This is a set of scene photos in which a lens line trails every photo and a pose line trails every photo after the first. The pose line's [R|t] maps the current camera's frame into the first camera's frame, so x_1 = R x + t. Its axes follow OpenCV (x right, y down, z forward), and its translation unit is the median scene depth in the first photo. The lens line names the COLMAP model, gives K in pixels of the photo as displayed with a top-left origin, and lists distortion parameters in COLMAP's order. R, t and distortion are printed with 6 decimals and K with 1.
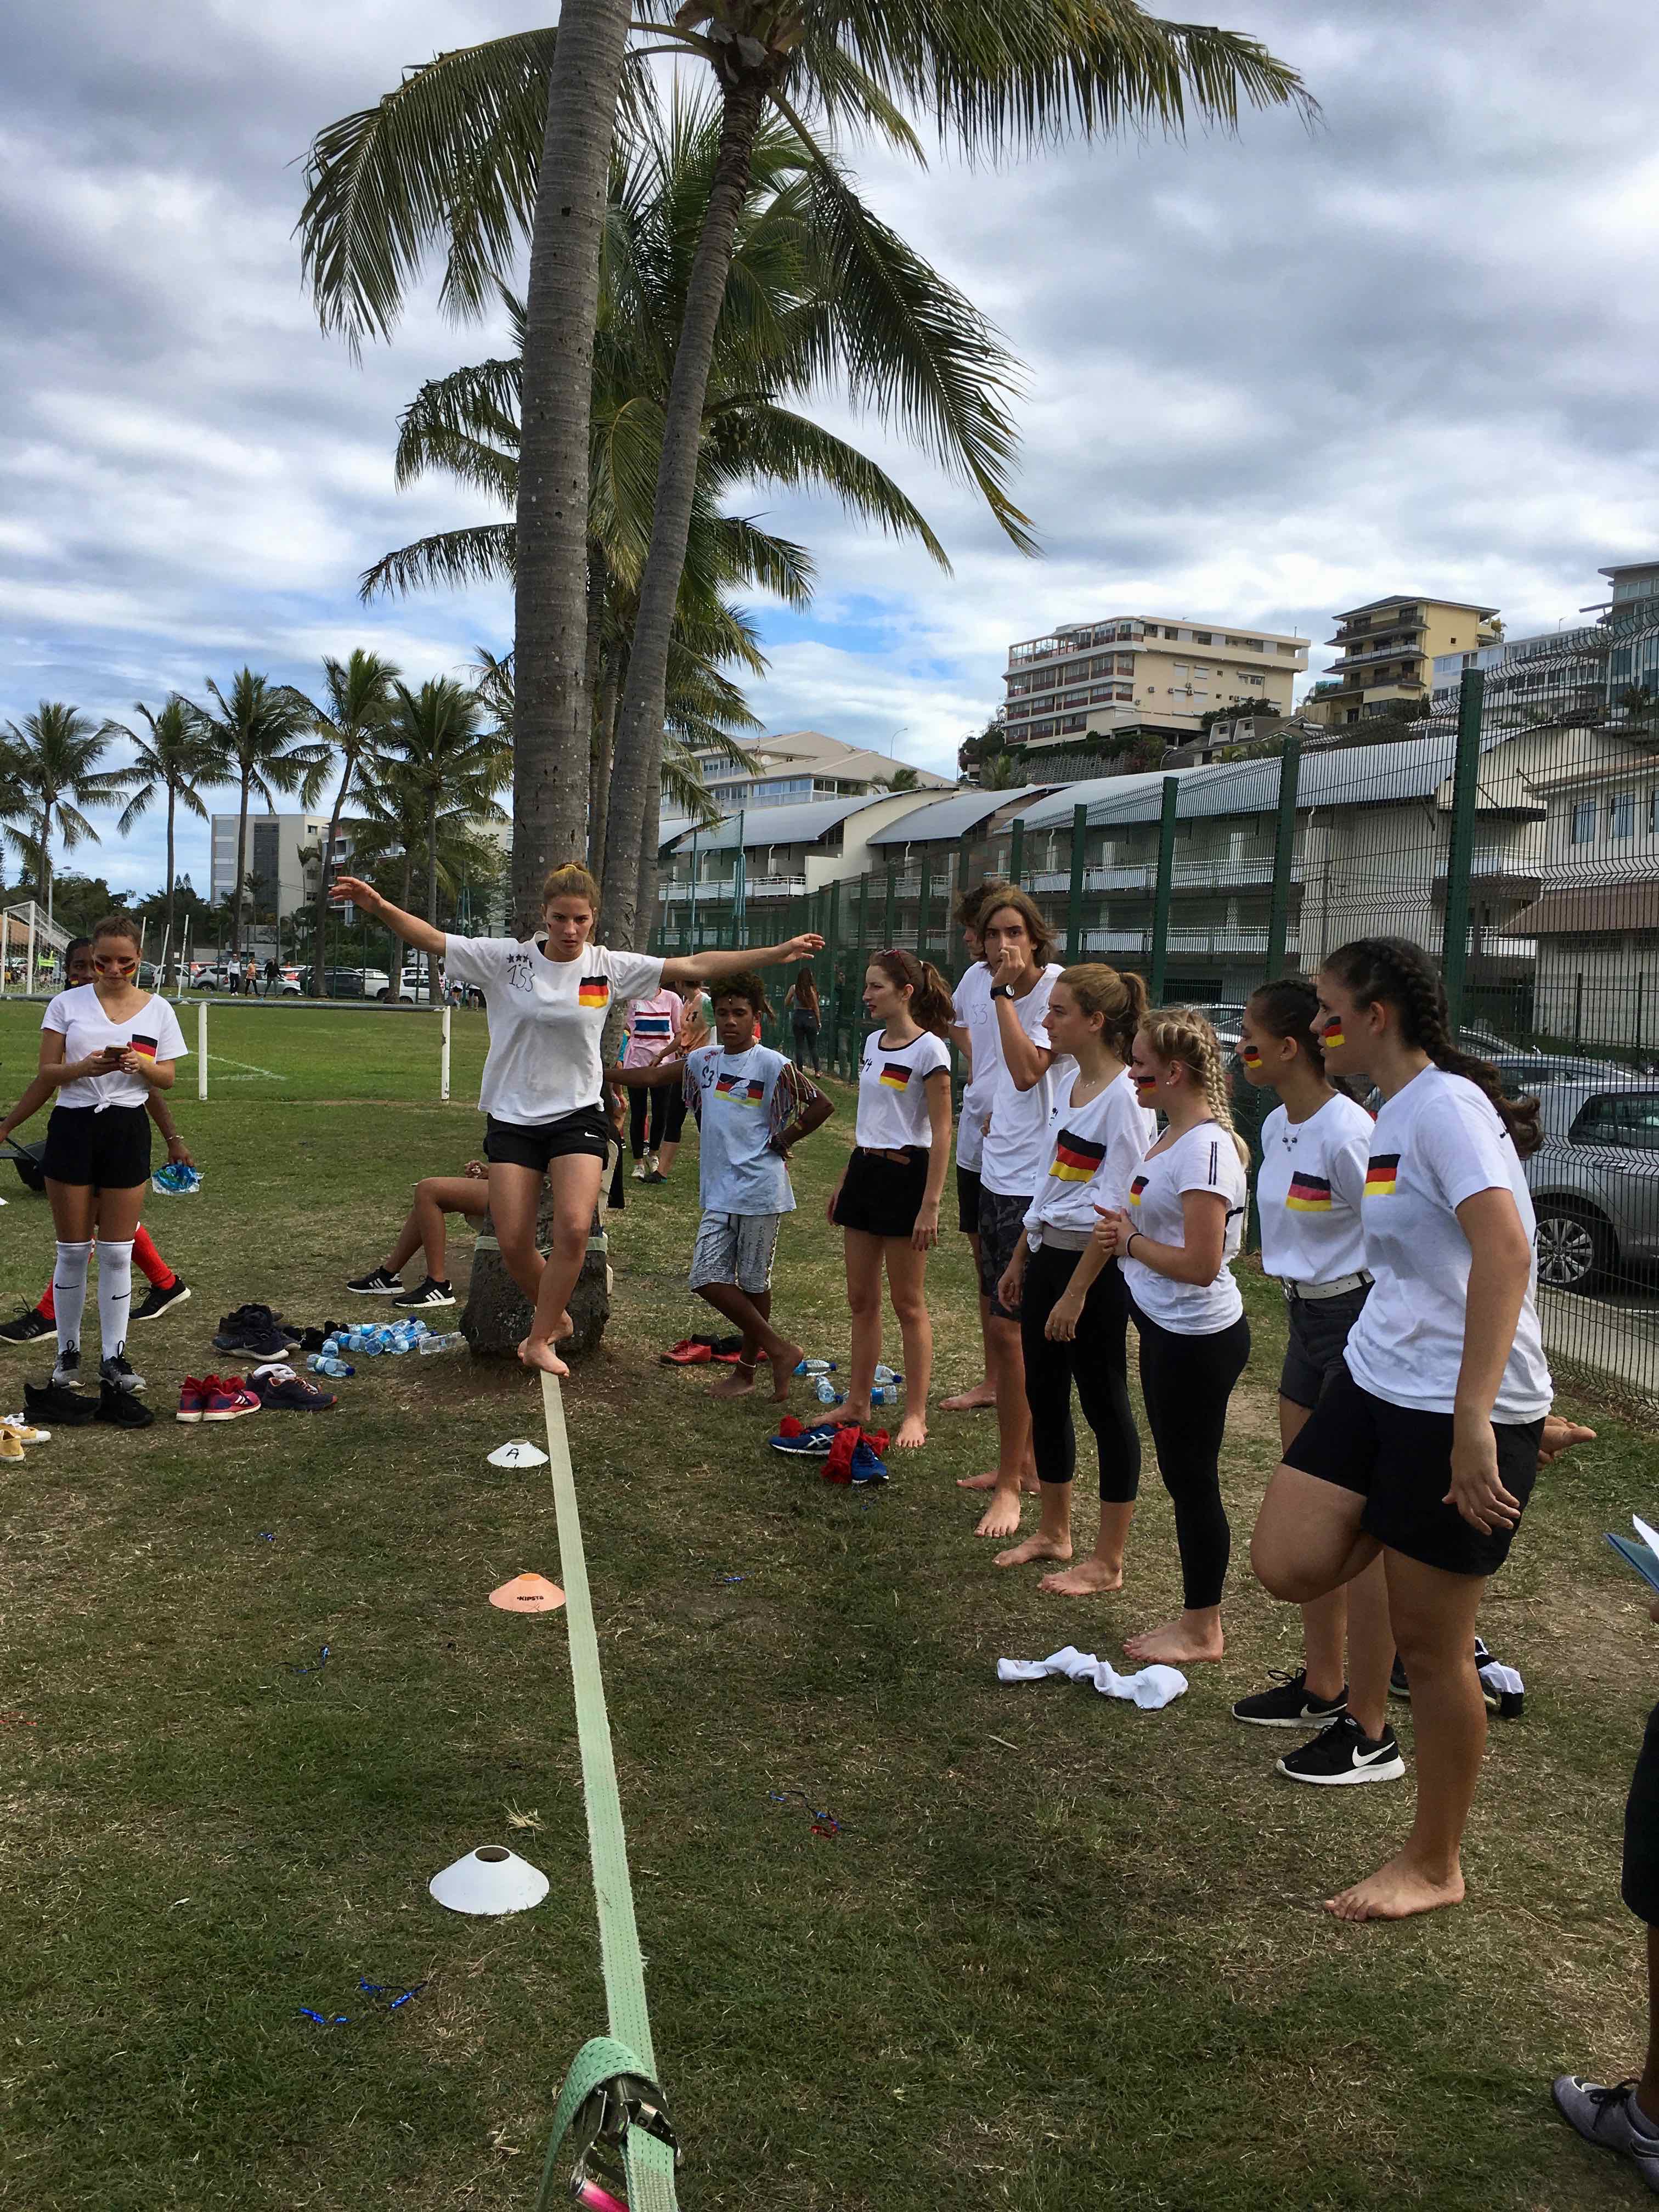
lens RADIAL K [[1827.2, 0, 834.3], [0, 1827.2, 1075.4], [0, 0, 1]] dist [0.053342, -0.064609]
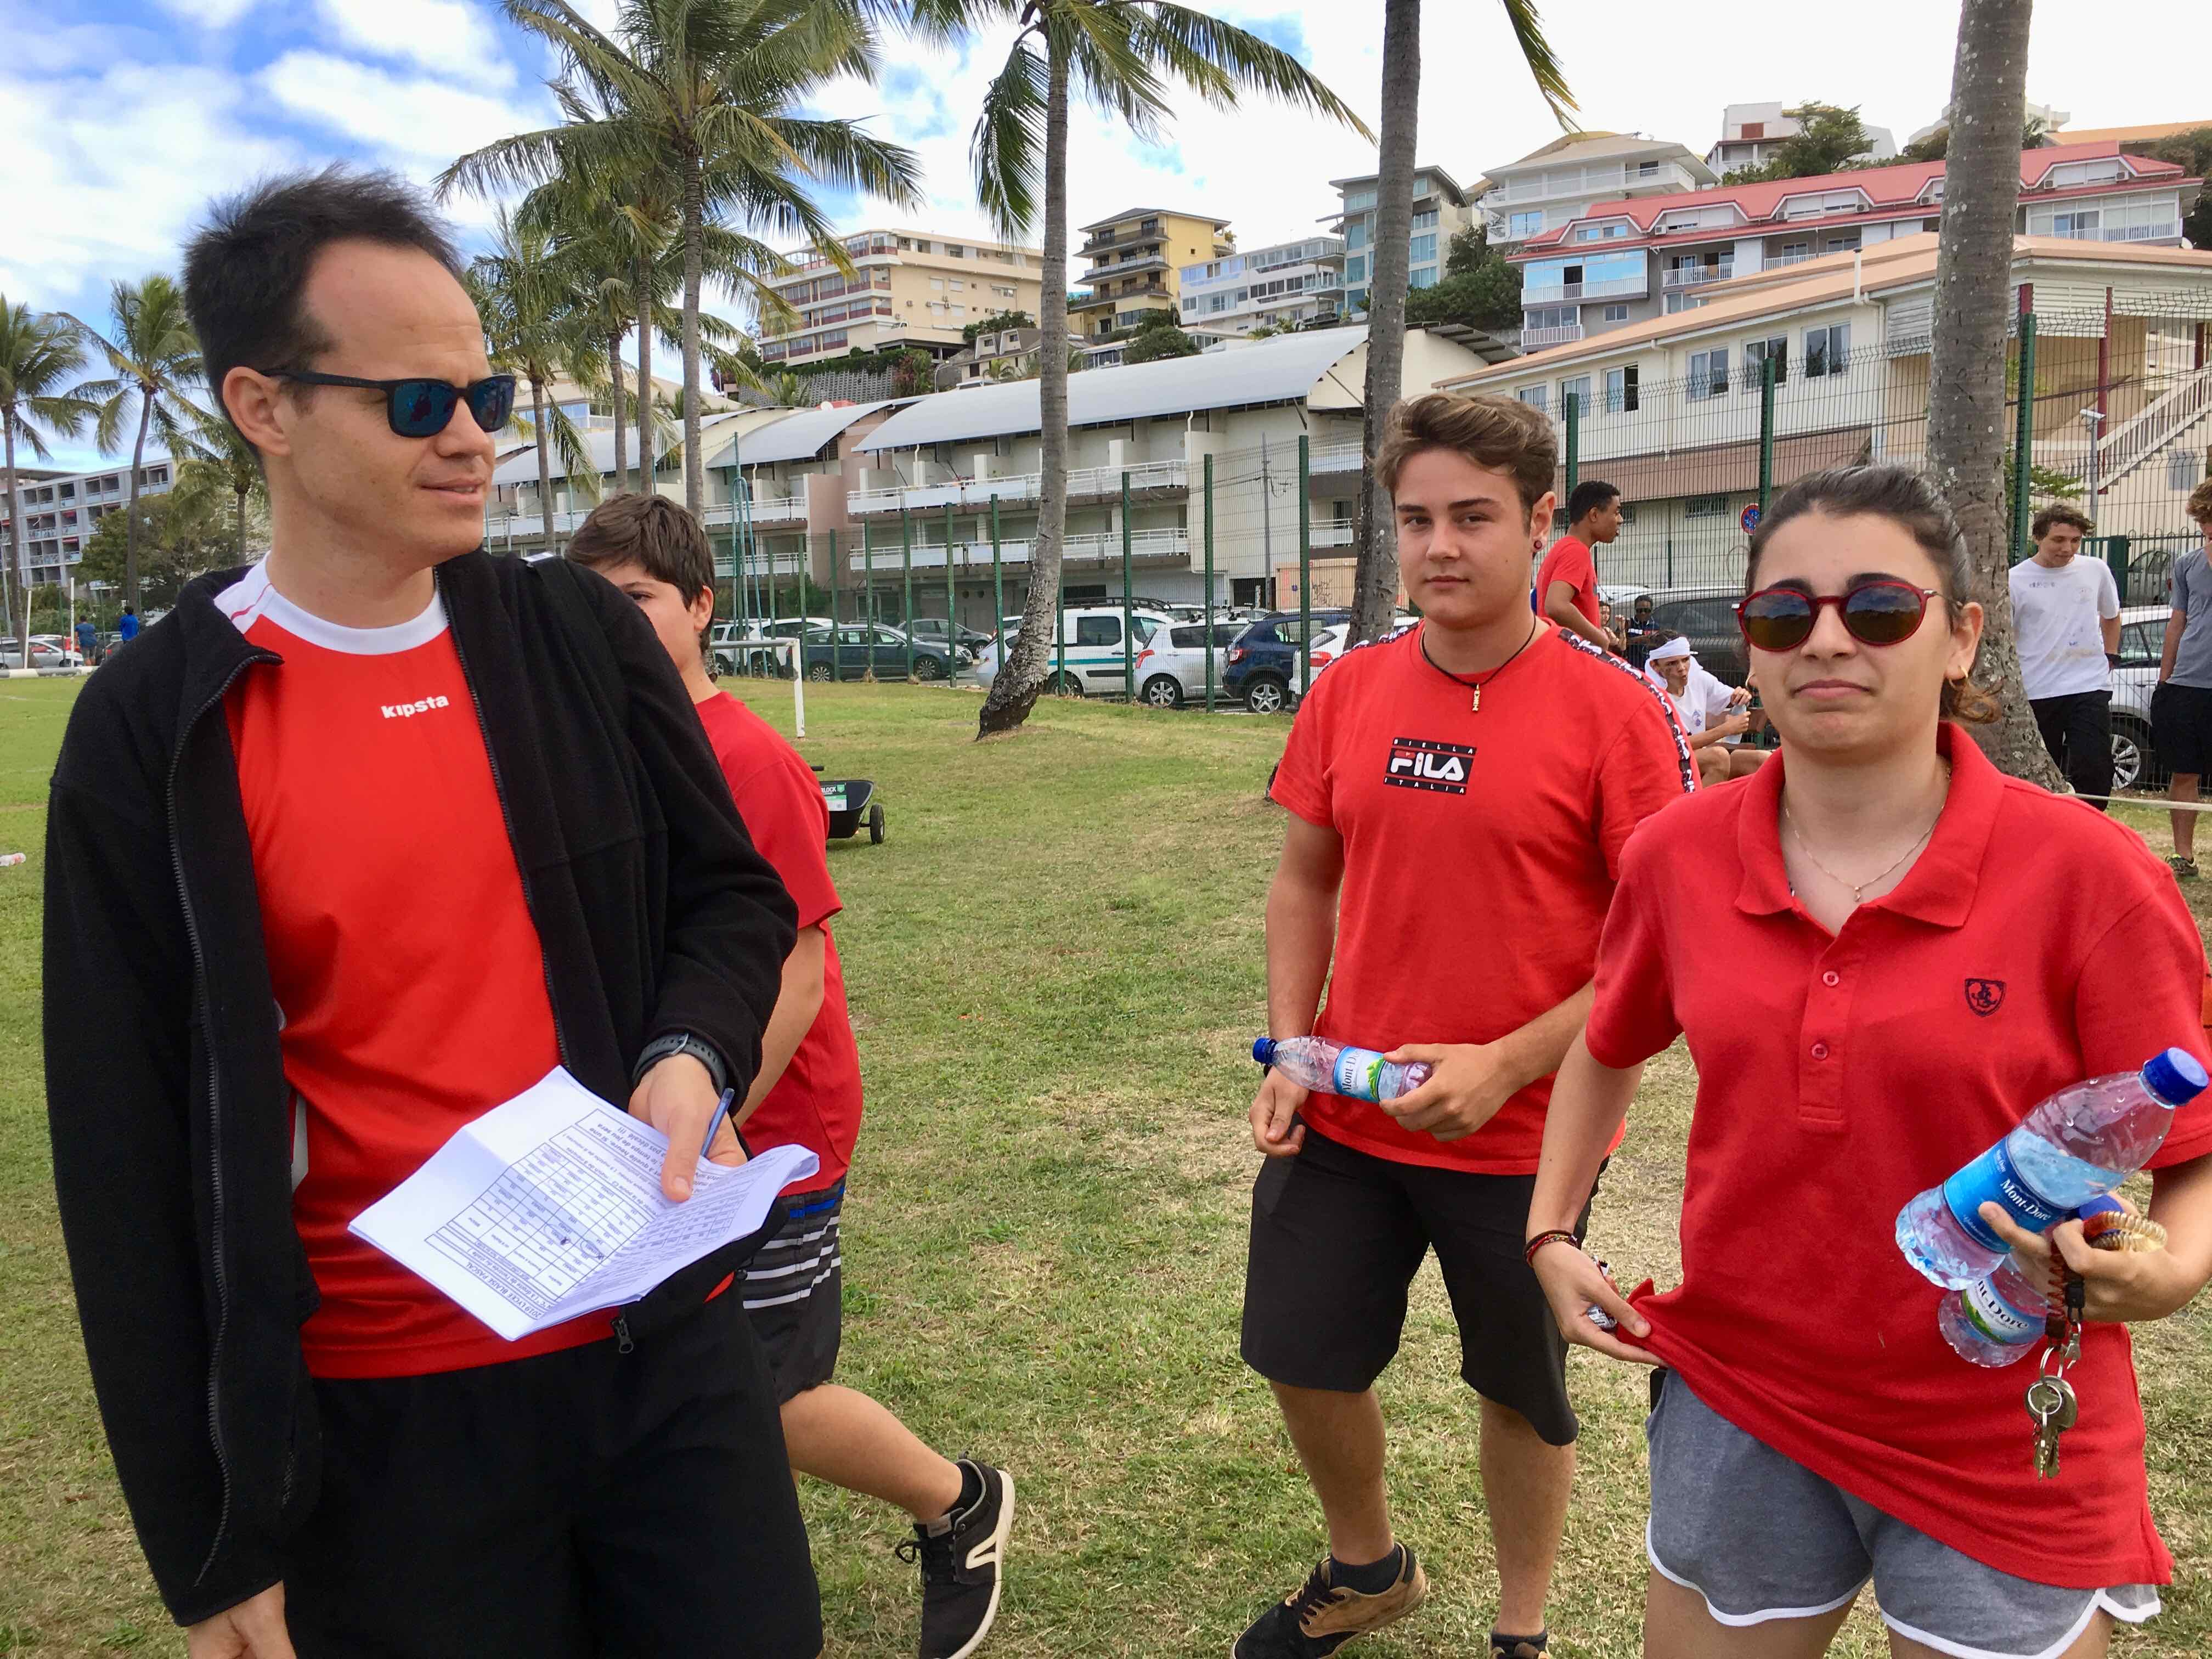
lens RADIAL K [[1827.2, 0, 1079.8], [0, 1827.2, 783.4], [0, 0, 1]] dist [0.053342, -0.064609]
pose [[0.958804, -0.091698, 0.268860, -0.147036], [0.078921, 0.995194, 0.057976, -0.003123], [-0.272884, -0.034368, 0.961433, 0.019907]]
